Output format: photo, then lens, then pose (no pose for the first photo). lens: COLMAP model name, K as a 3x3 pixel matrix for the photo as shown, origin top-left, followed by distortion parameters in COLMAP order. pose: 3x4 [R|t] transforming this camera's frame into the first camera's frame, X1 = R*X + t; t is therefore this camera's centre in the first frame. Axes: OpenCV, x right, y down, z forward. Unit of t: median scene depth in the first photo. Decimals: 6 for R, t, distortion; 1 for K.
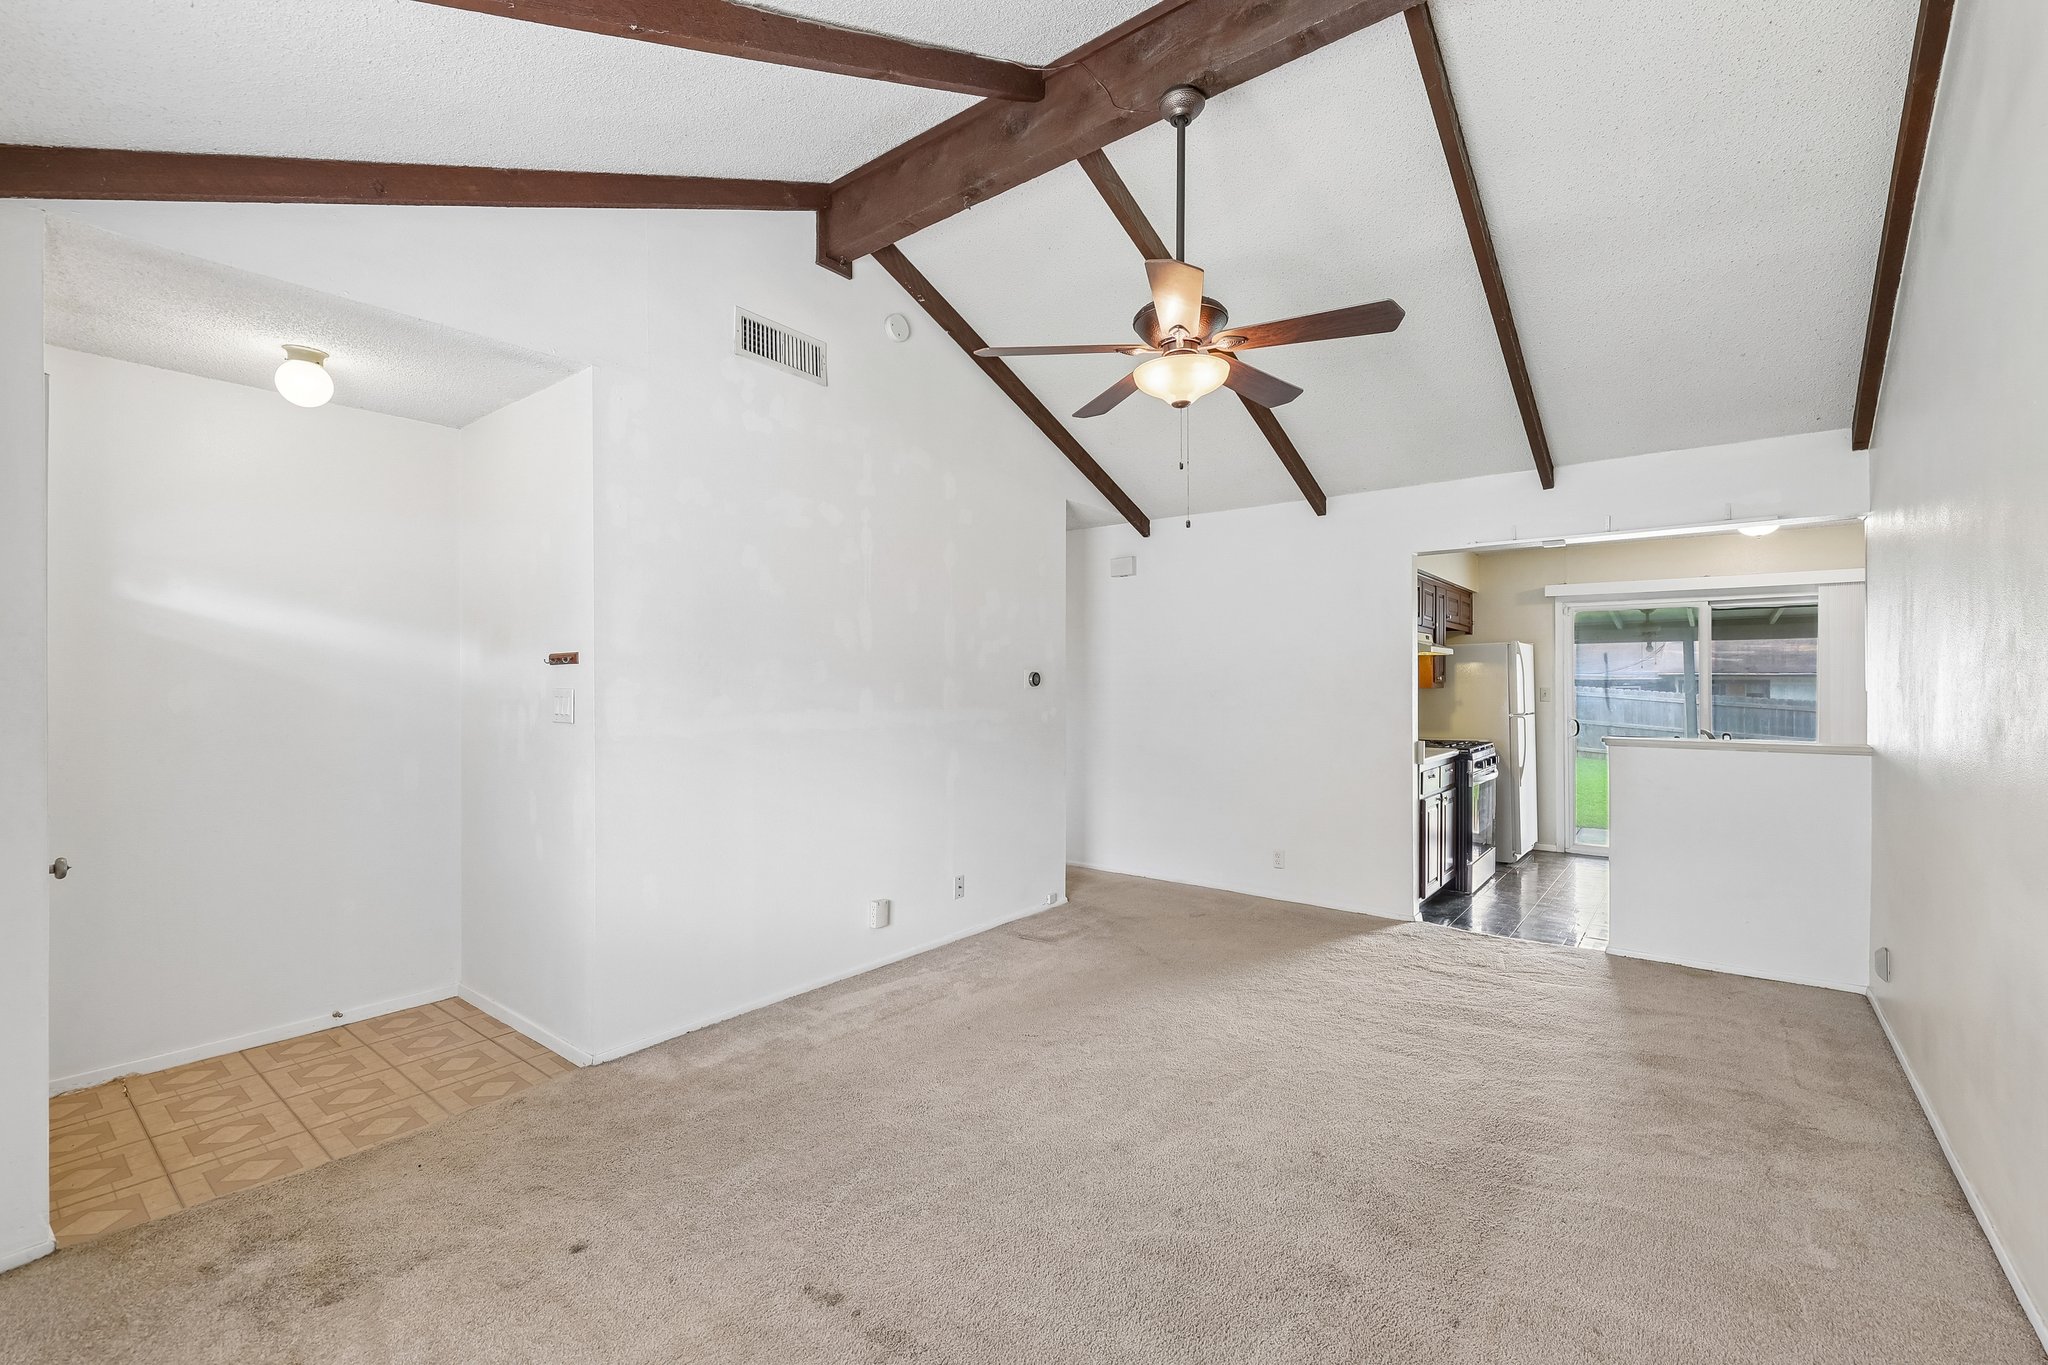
lens RADIAL K [[865.1, 0, 1032.3], [0, 865.1, 671.0], [0, 0, 1]] dist [-0.001336, -0.000092]
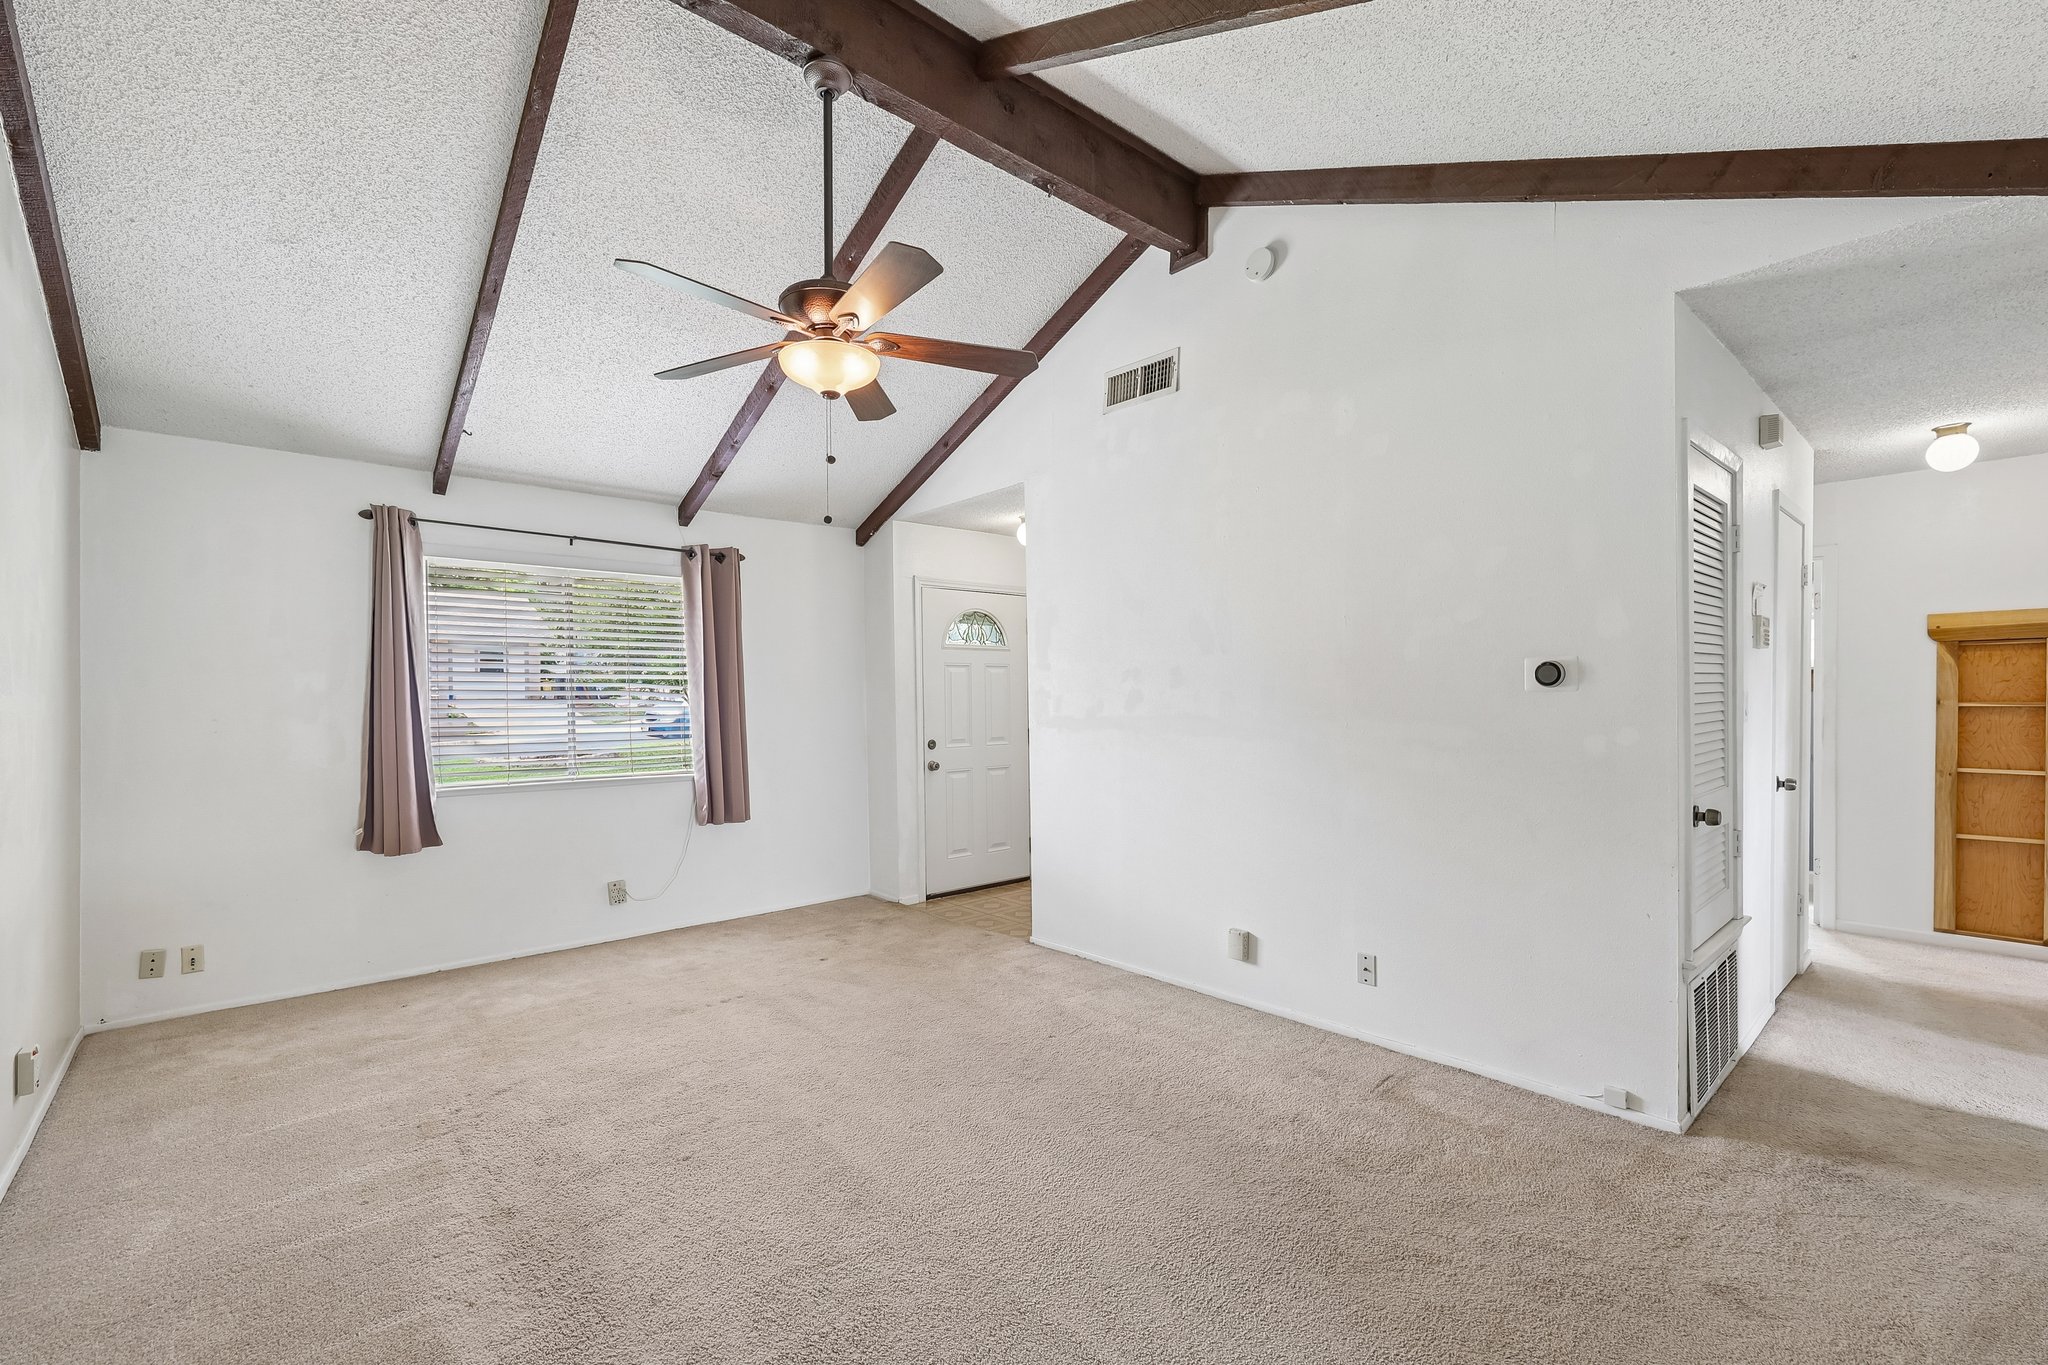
lens RADIAL K [[865.1, 0, 1033.8], [0, 865.1, 713.5], [0, 0, 1]] dist [-0.001336, -0.000092]
pose [[-0.166986, 0.010523, -0.985903, 0.462820], [0.014527, 0.999861, 0.008212, 0.019873], [0.985852, -0.012951, -0.167116, 0.592217]]
